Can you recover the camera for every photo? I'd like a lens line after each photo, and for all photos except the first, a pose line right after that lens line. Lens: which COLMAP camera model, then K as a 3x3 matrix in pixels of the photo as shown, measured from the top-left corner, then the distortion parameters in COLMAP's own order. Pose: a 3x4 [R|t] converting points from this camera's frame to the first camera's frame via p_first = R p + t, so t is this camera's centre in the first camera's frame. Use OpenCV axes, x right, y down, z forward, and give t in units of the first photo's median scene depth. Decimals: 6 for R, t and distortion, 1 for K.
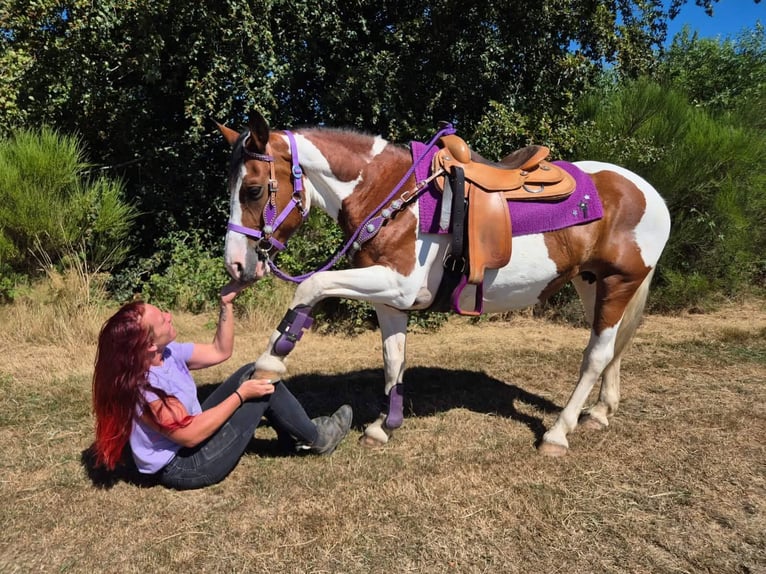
lens RADIAL K [[595.3, 0, 383.0], [0, 595.3, 287.0], [0, 0, 1]] dist [0.090025, -0.078673]
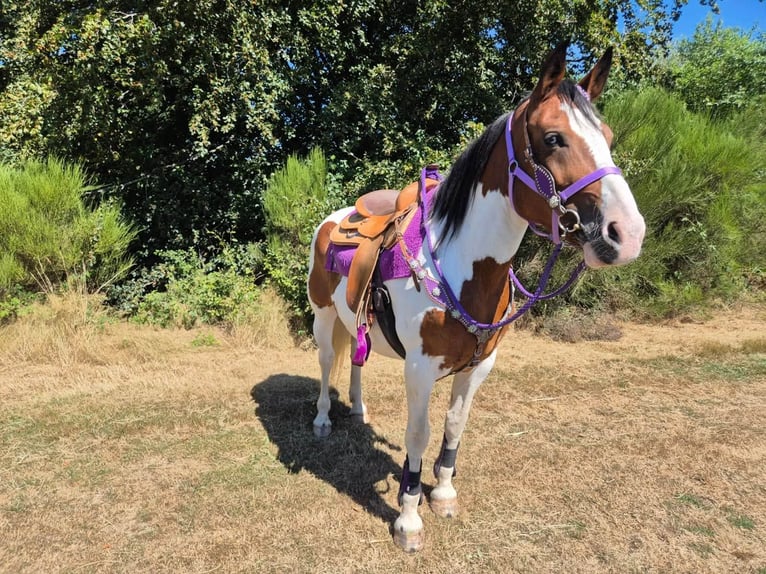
lens RADIAL K [[595.3, 0, 383.0], [0, 595.3, 287.0], [0, 0, 1]] dist [0.090025, -0.078673]
pose [[0.997186, -0.004582, -0.074822, 0.110585], [0.006368, 0.999700, 0.023644, -0.051440], [0.074691, -0.024054, 0.996917, -0.037627]]
